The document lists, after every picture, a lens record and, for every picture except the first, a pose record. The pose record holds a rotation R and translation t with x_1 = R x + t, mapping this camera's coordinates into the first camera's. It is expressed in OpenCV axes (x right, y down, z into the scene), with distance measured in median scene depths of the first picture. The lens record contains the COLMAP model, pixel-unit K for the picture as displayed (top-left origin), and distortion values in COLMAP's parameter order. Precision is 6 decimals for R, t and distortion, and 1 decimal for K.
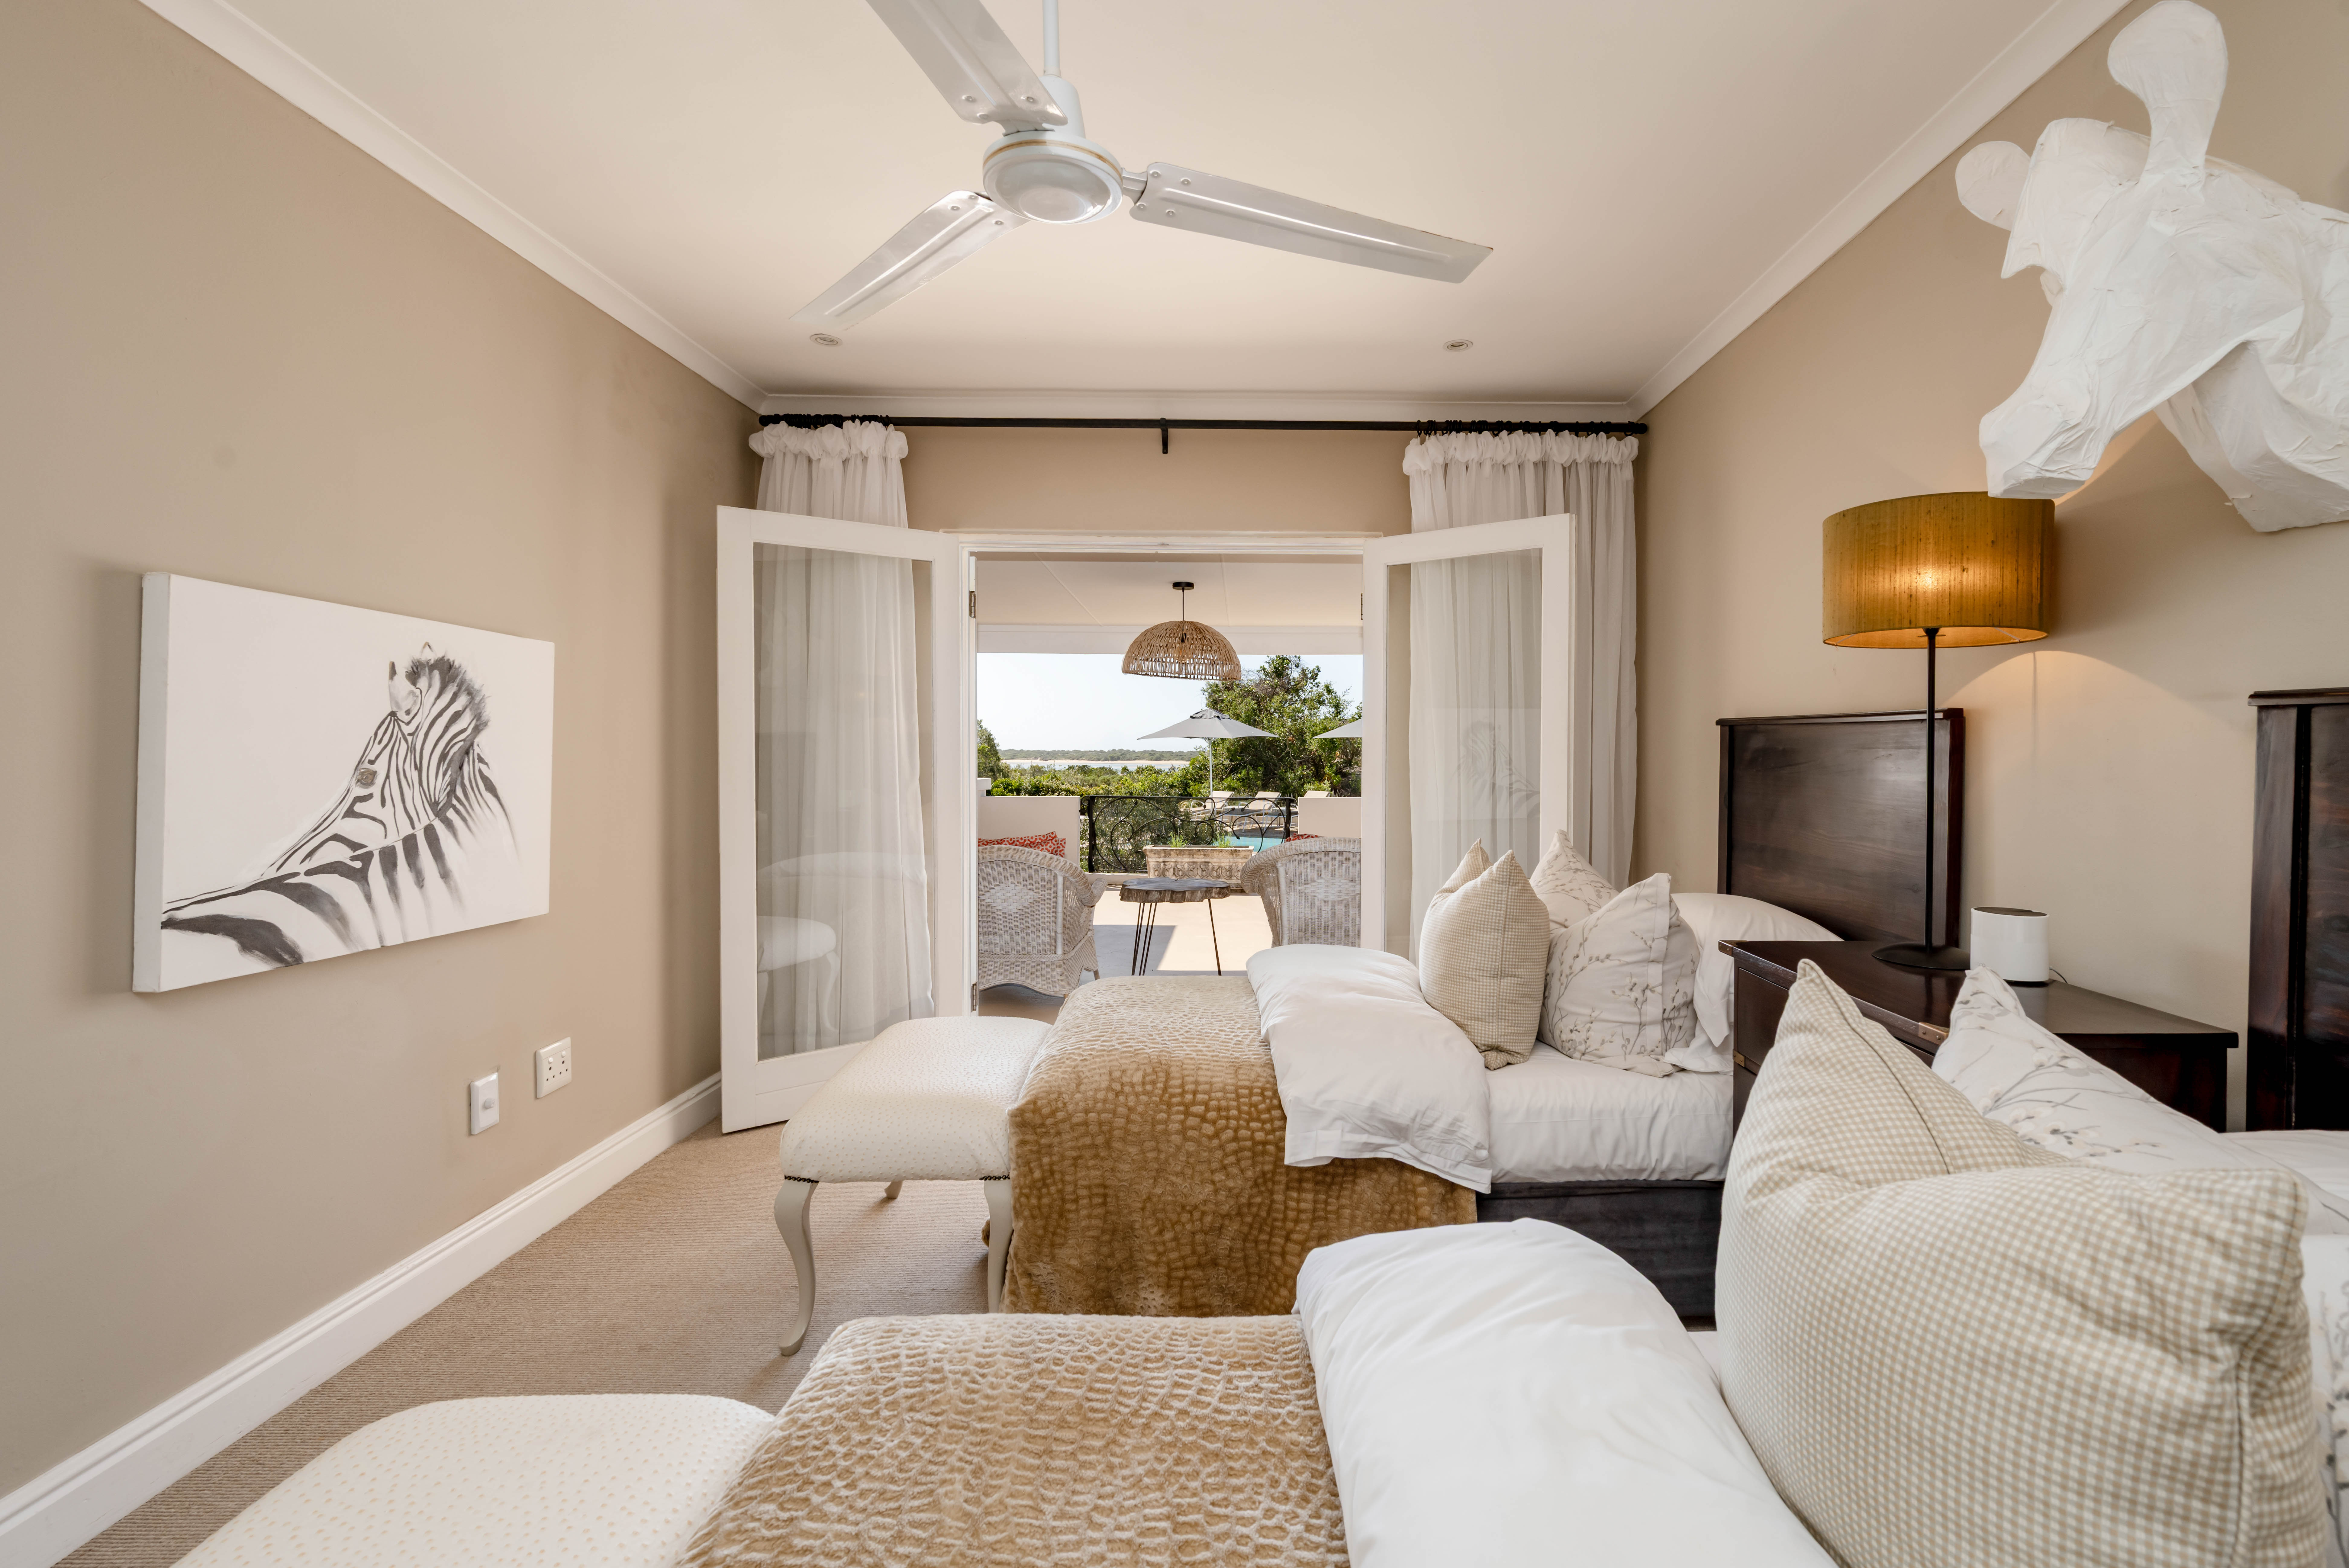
lens RADIAL K [[1109.7, 0, 1173.1], [0, 1109.7, 772.1], [0, 0, 1]] dist [-0.002642, -0.000179]
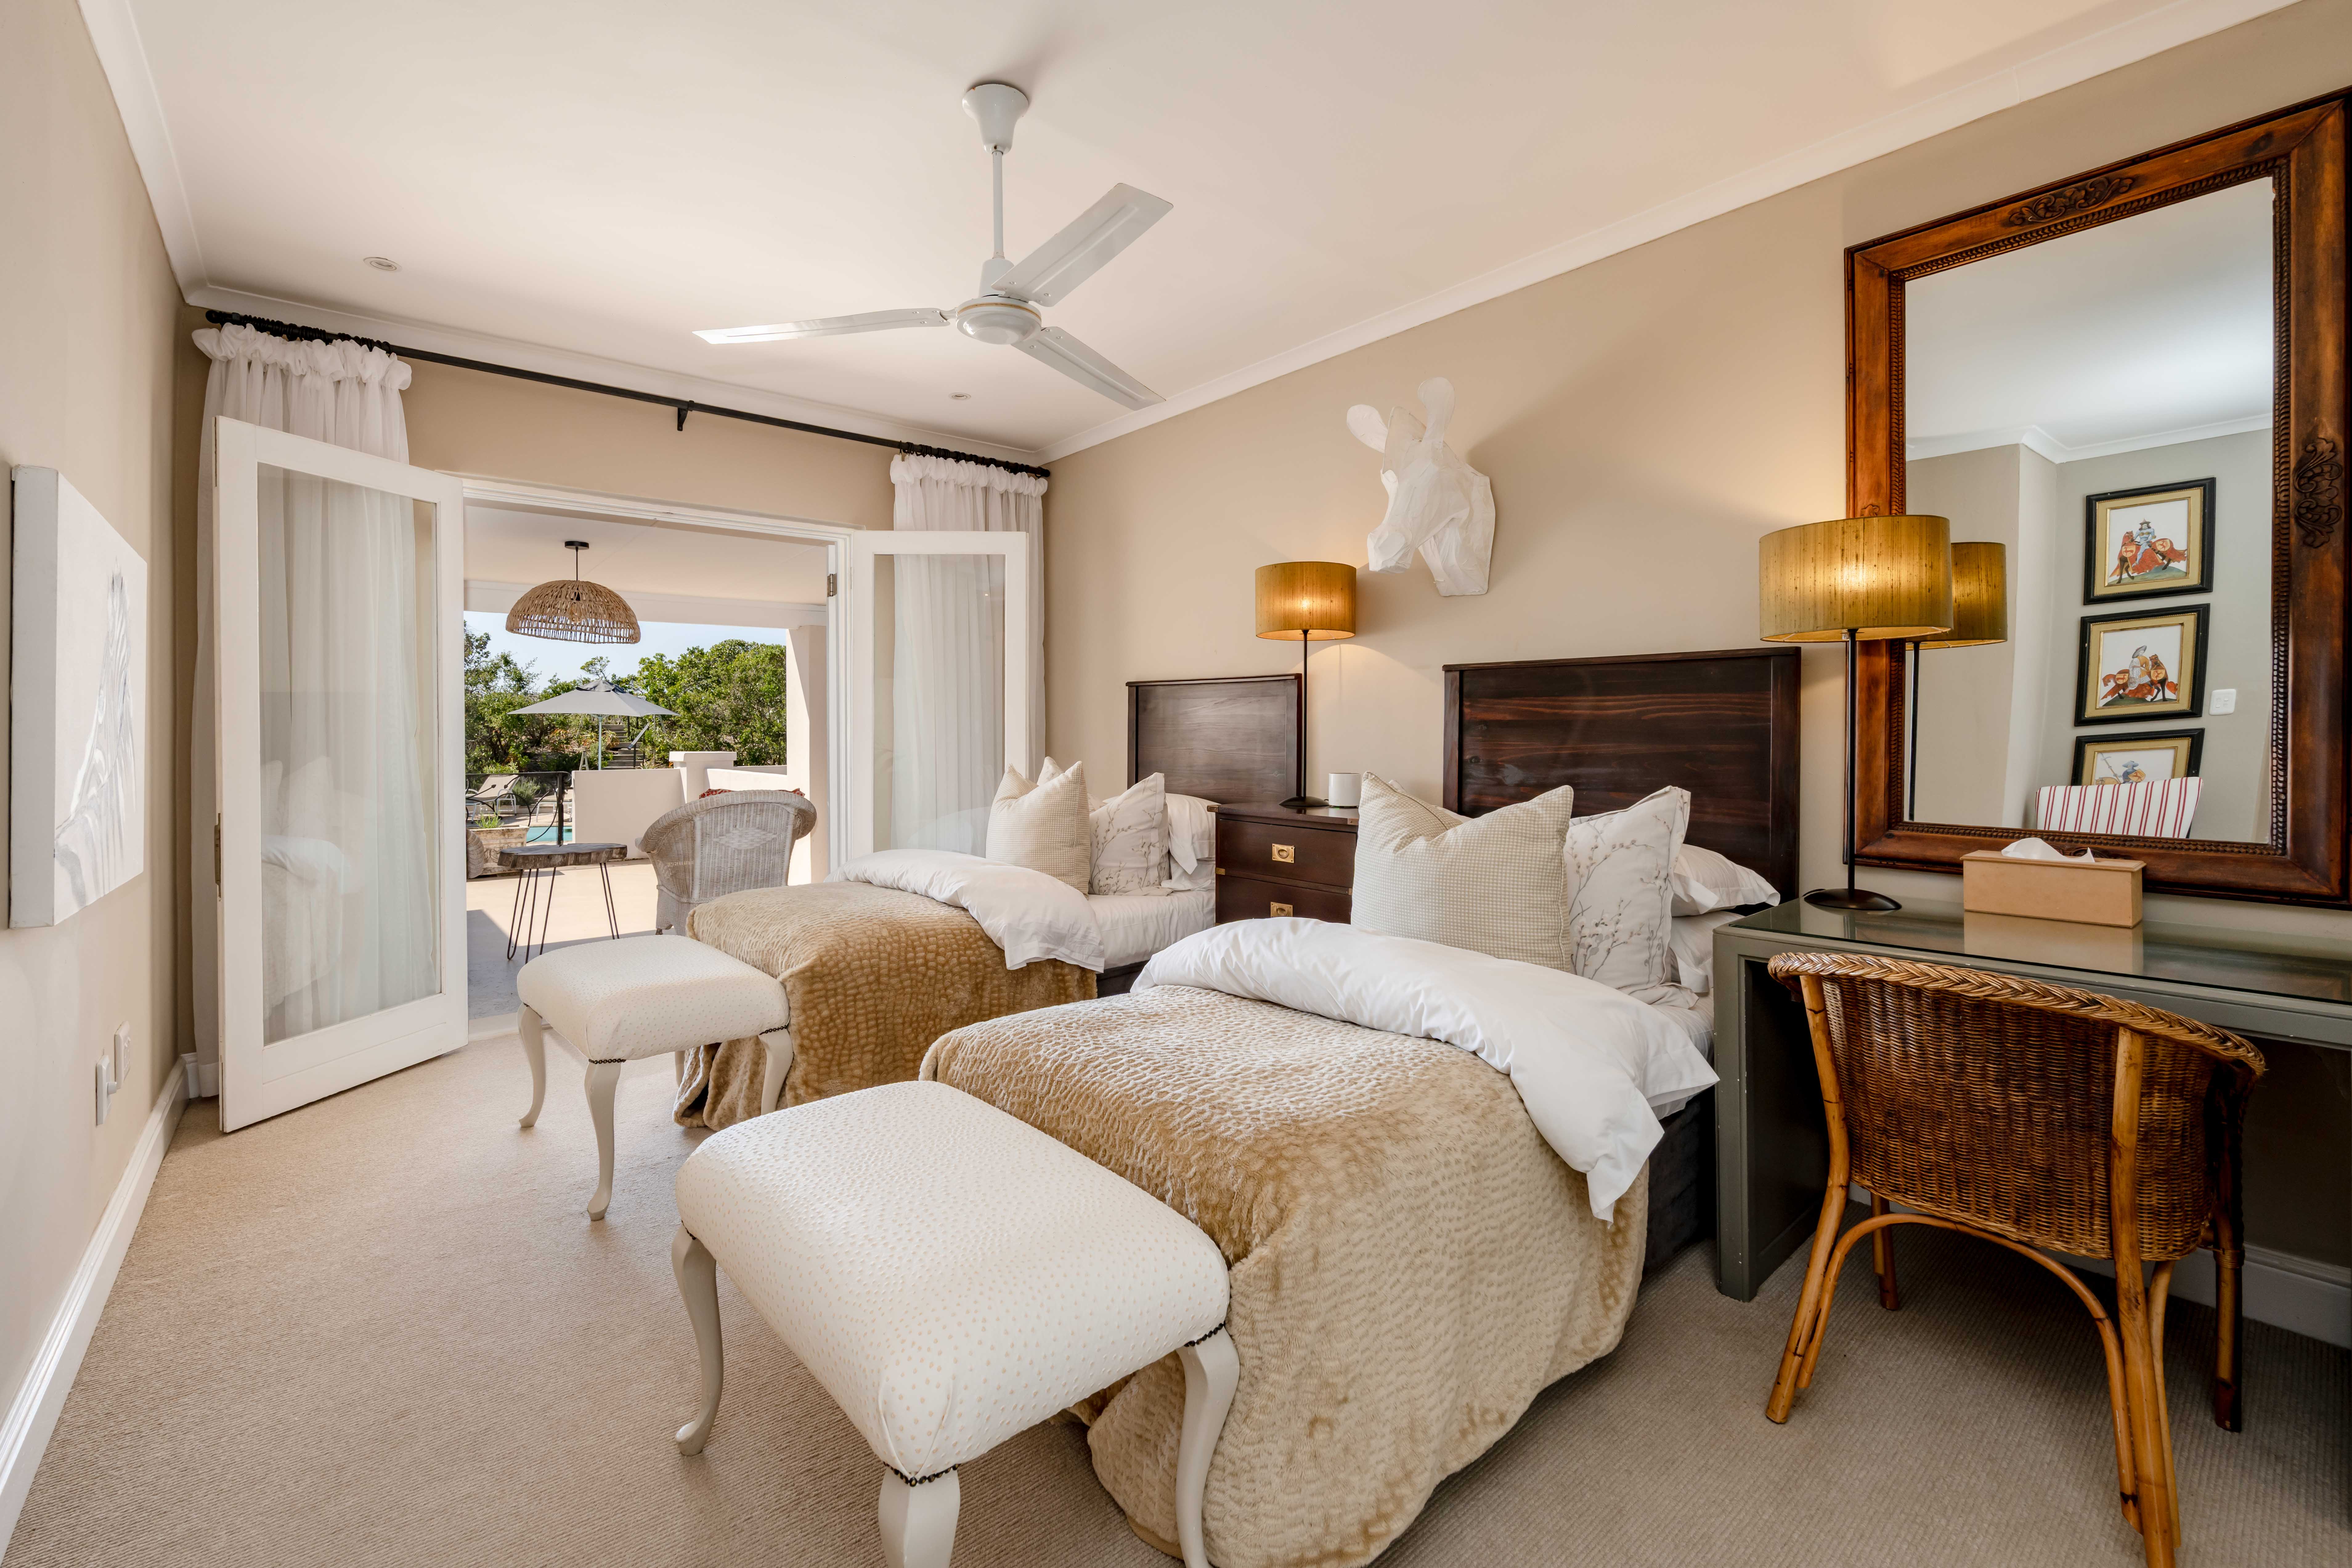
lens RADIAL K [[1111.1, 0, 1174.6], [0, 1111.1, 772.1], [0, 0, 1]] dist [-0.002642, -0.000179]
pose [[0.747732, -0.031655, 0.663246, -0.396491], [0.020714, 0.999489, 0.024351, 0.033048], [-0.663677, -0.004469, 0.748006, -0.146673]]
